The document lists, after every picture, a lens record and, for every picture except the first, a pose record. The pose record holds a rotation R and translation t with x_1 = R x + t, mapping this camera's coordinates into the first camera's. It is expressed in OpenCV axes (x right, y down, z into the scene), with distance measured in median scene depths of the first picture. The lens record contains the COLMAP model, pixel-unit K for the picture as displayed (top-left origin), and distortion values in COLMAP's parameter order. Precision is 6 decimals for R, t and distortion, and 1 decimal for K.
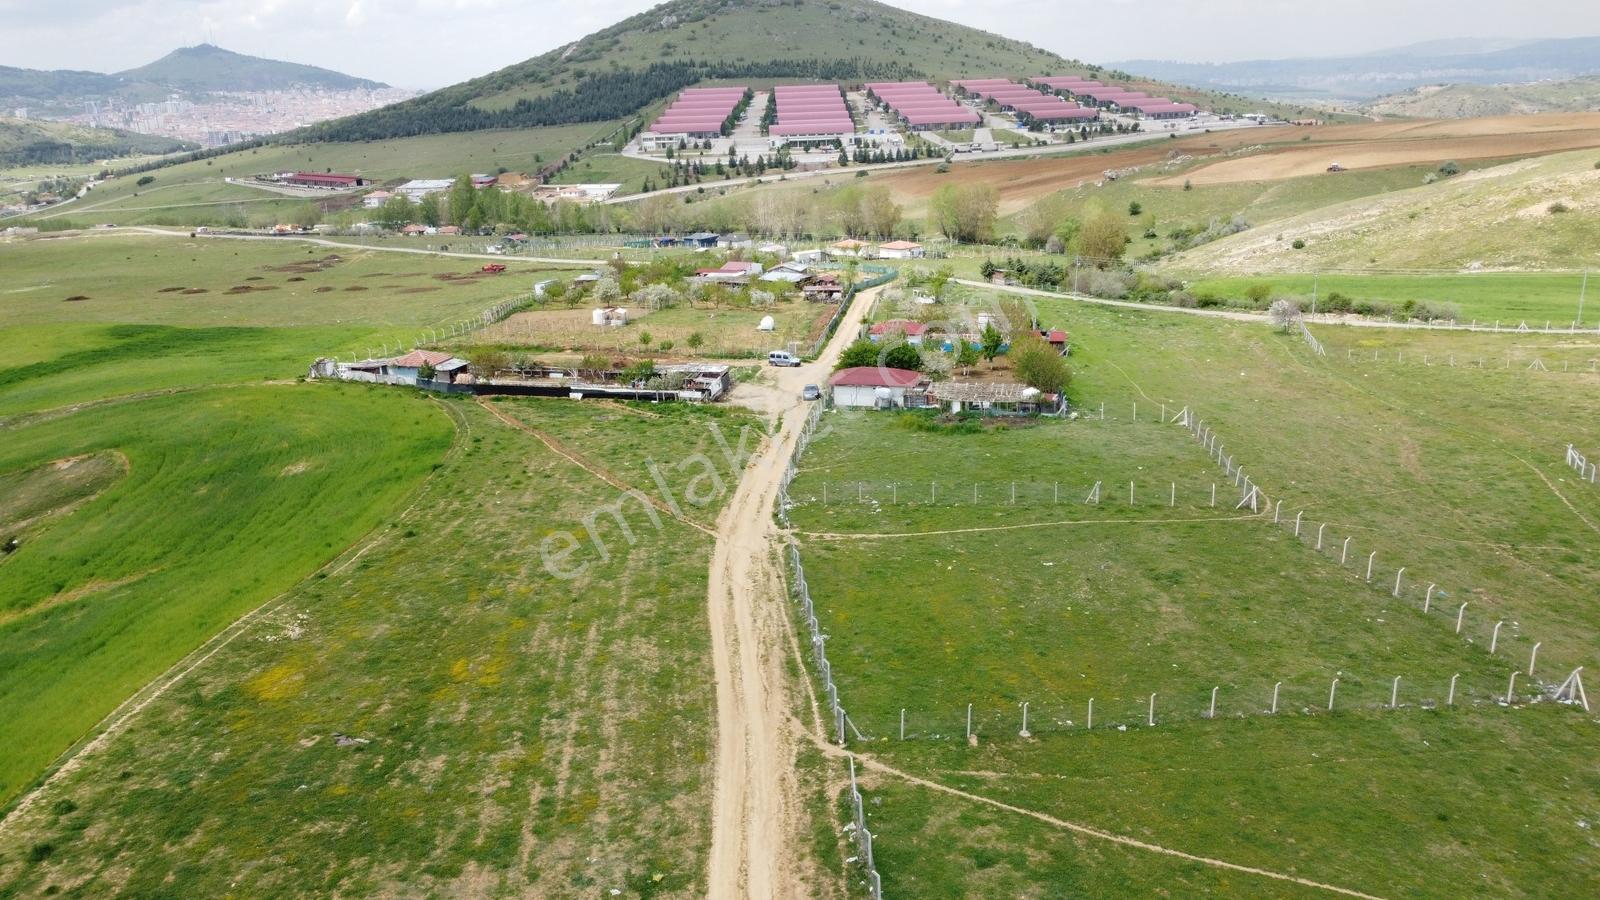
lens RADIAL K [[1197.1, 0, 788.3], [0, 1197.1, 449.6], [0, 0, 1]] dist [-0.001053, 0.005043]
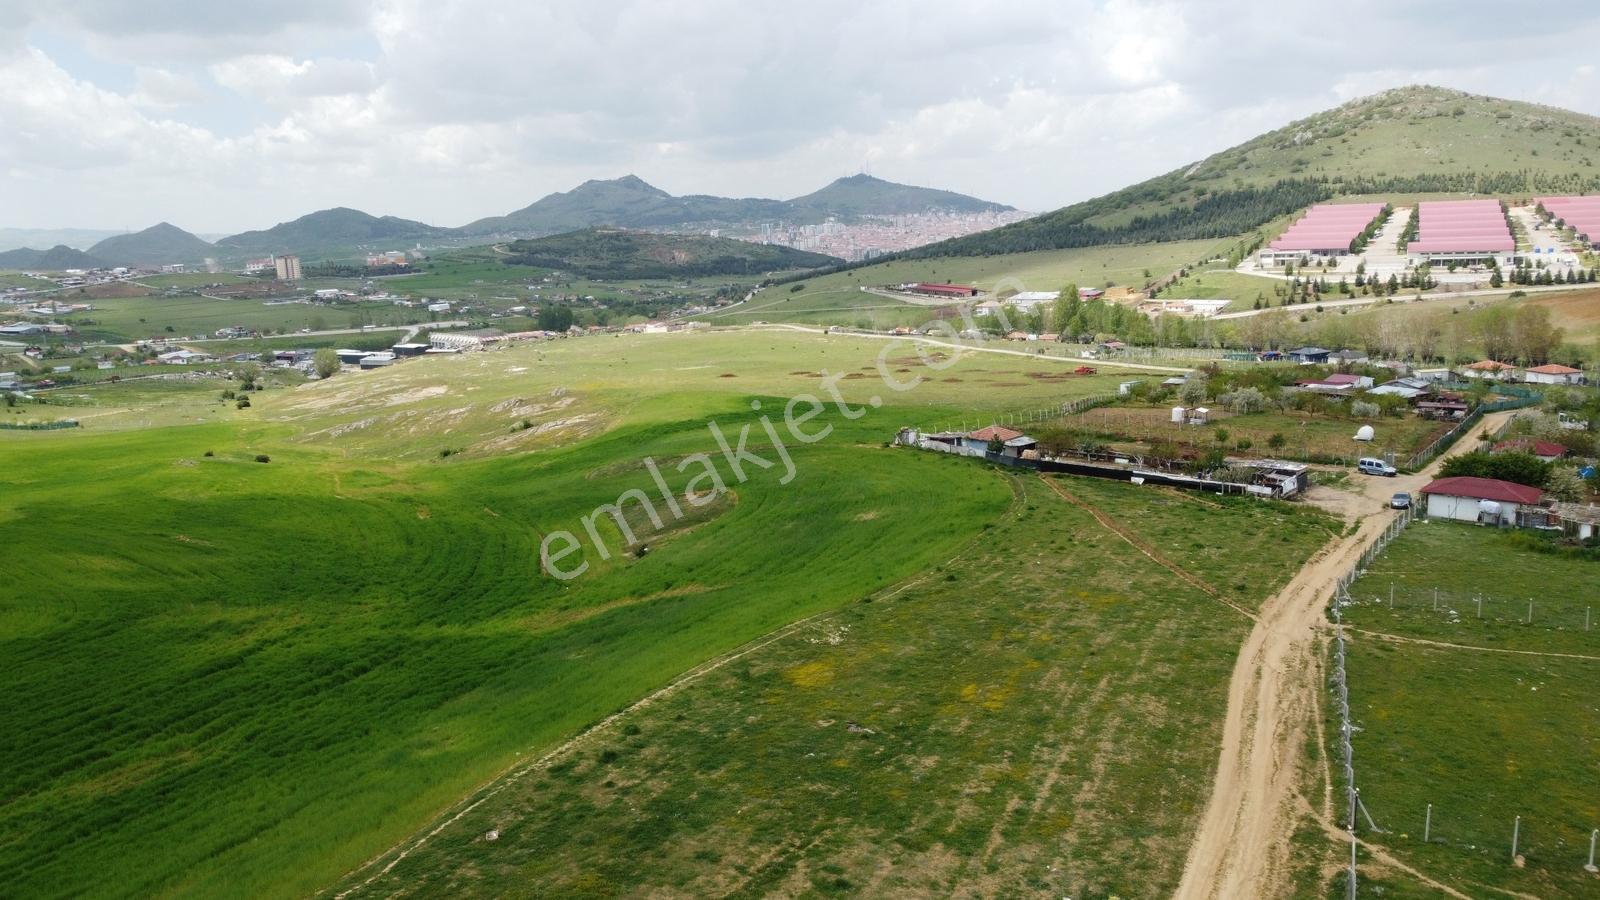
lens RADIAL K [[1202.1, 0, 796.4], [0, 1202.1, 453.9], [0, 0, 1]] dist [-0.015665, 0.005535]
pose [[0.884231, 0.084590, -0.459325, 0.016226], [-0.127116, 0.989923, -0.062401, 0.018327], [0.449418, 0.113565, 0.886074, -0.005190]]
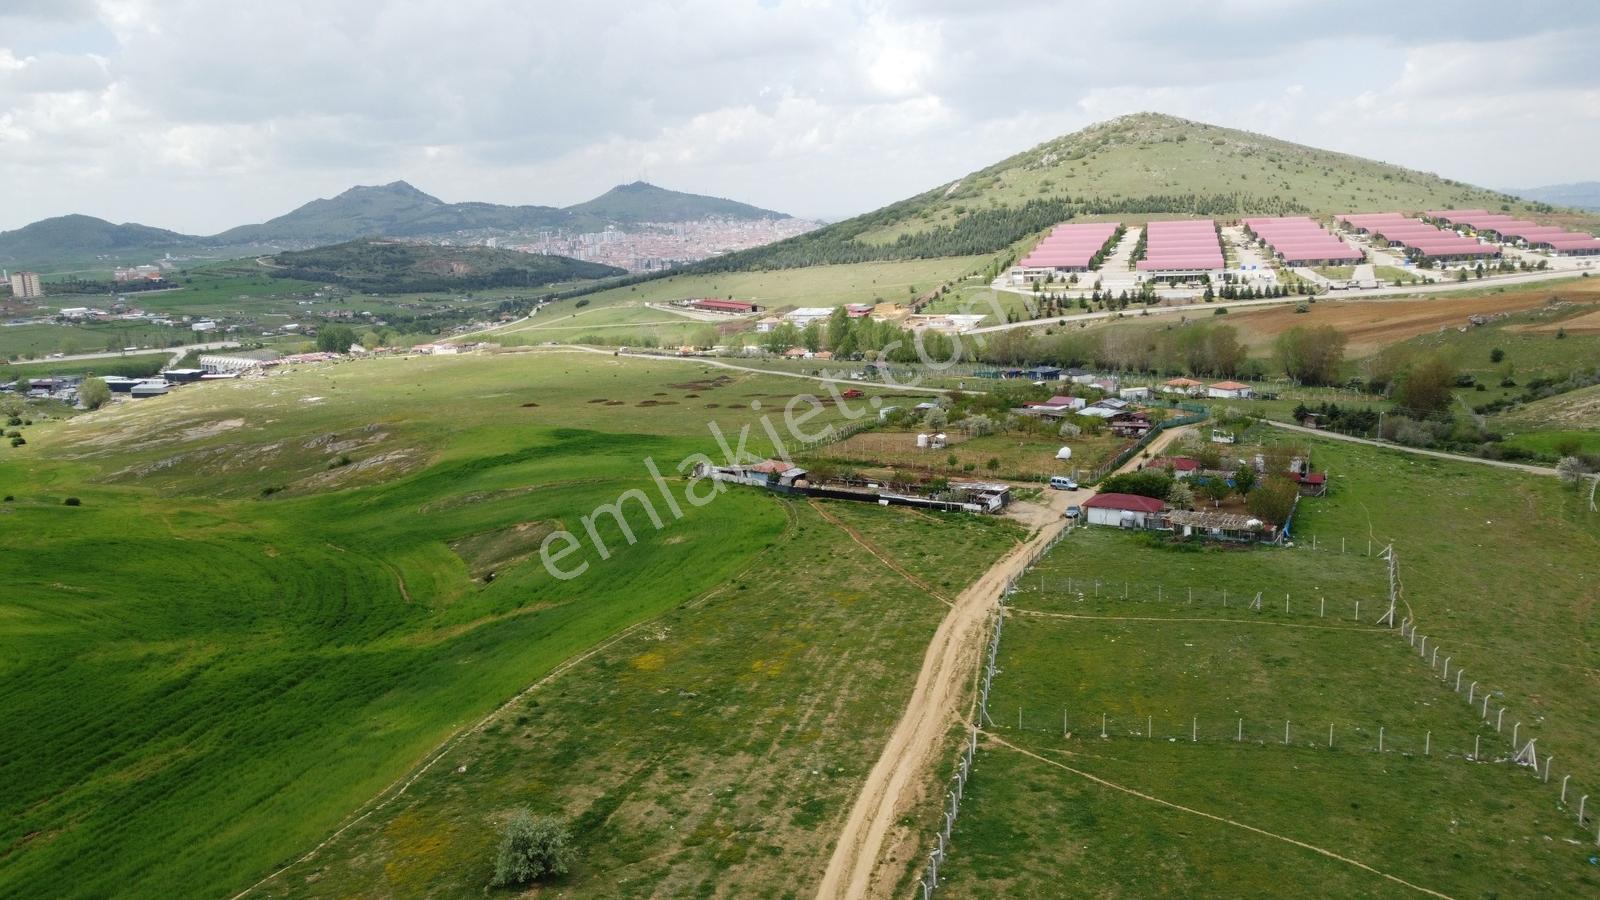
lens RADIAL K [[1197.2, 0, 794.4], [0, 1197.2, 457.3], [0, 0, 1]] dist [-0.010375, 0.007827]
pose [[0.953181, 0.052932, -0.297732, 0.063617], [-0.080691, 0.993383, -0.081723, 0.011237], [0.291436, 0.101921, 0.951145, -0.141930]]
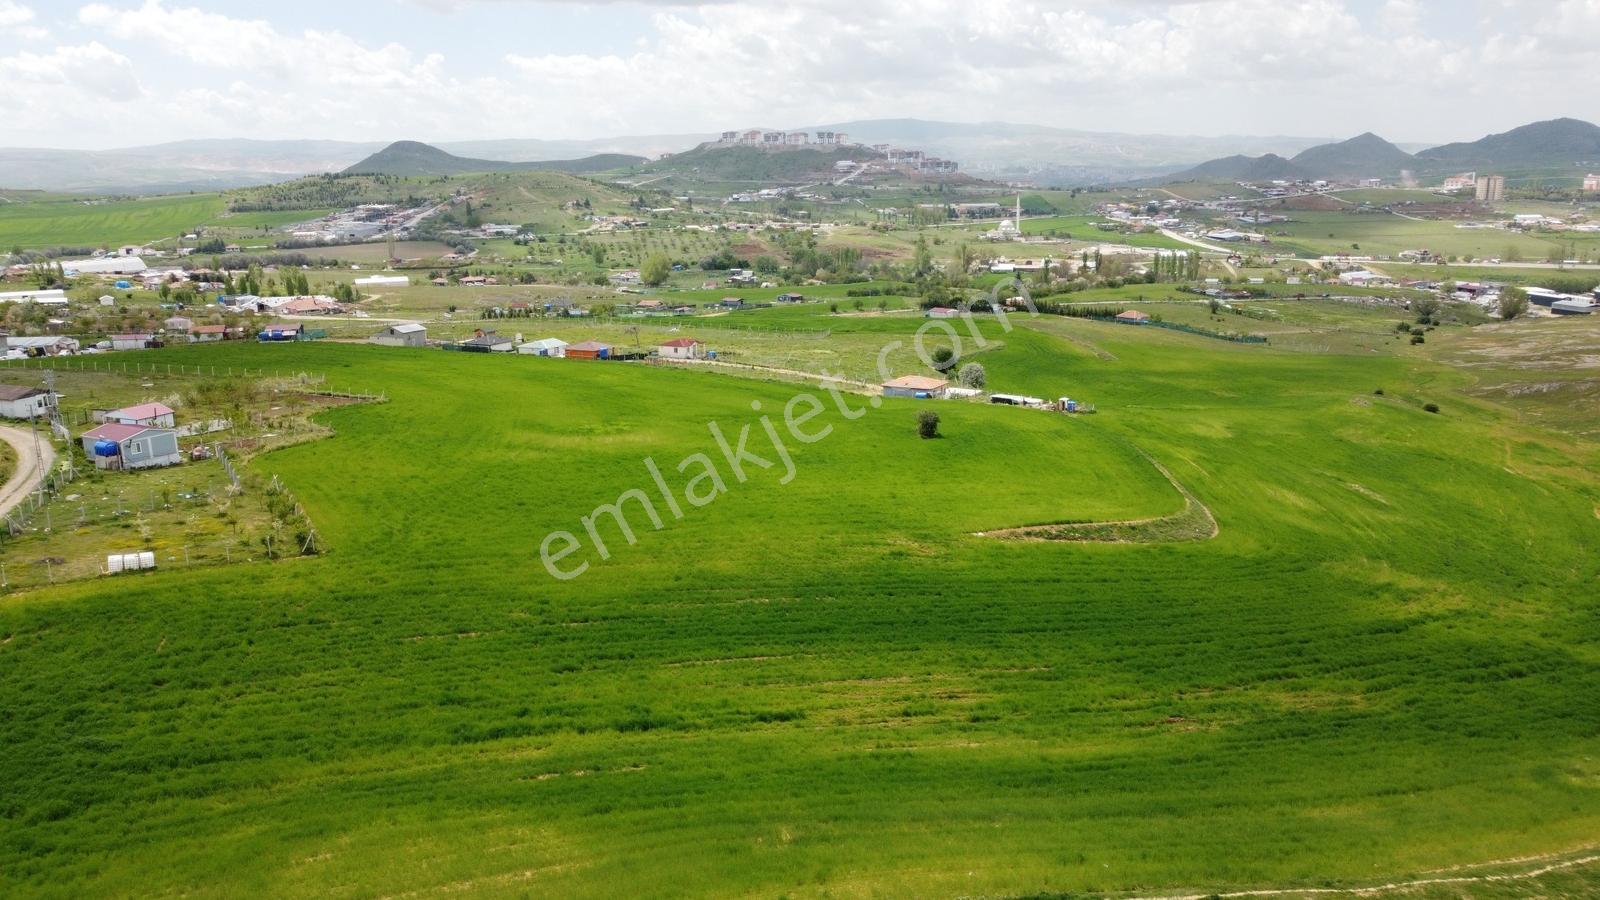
lens RADIAL K [[1199.1, 0, 794.5], [0, 1199.1, 459.4], [0, 0, 1]] dist [-0.019888, 0.011959]
pose [[0.171872, 0.259418, -0.950348, 0.053012], [-0.278311, 0.938191, 0.205767, -0.004683], [0.944988, 0.229127, 0.233448, -0.070777]]
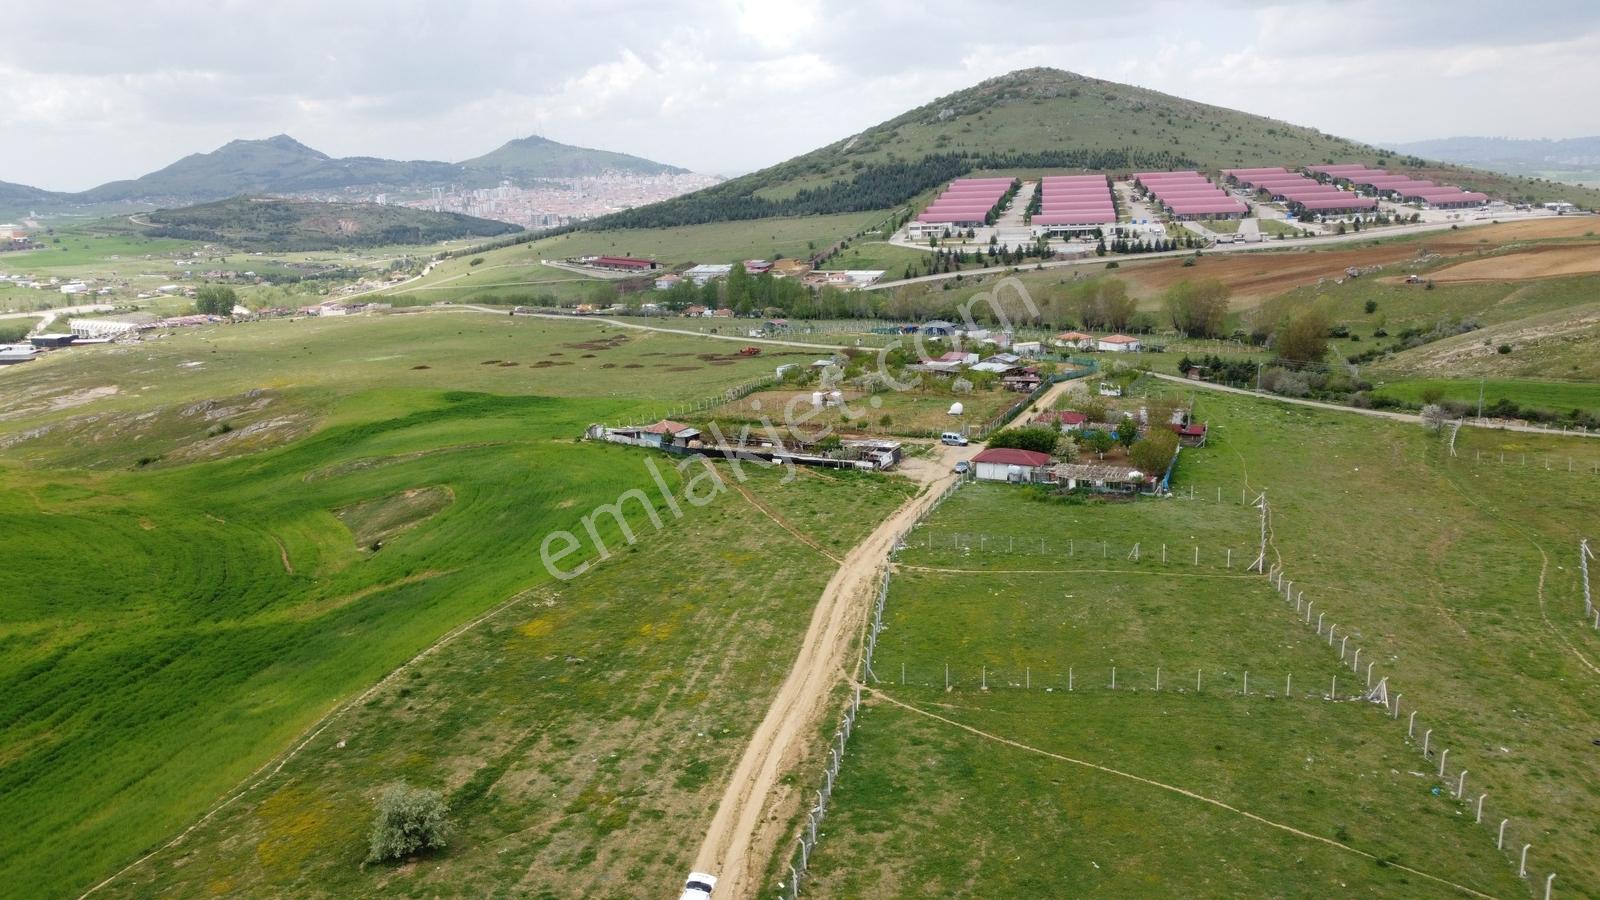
lens RADIAL K [[1196.7, 0, 792.3], [0, 1196.7, 454.1], [0, 0, 1]] dist [-0.007213, 0.008090]
pose [[0.974231, 0.044169, -0.221186, 0.070671], [-0.057388, 0.996907, -0.053694, 0.008801], [0.218130, 0.065004, 0.973752, -0.140329]]
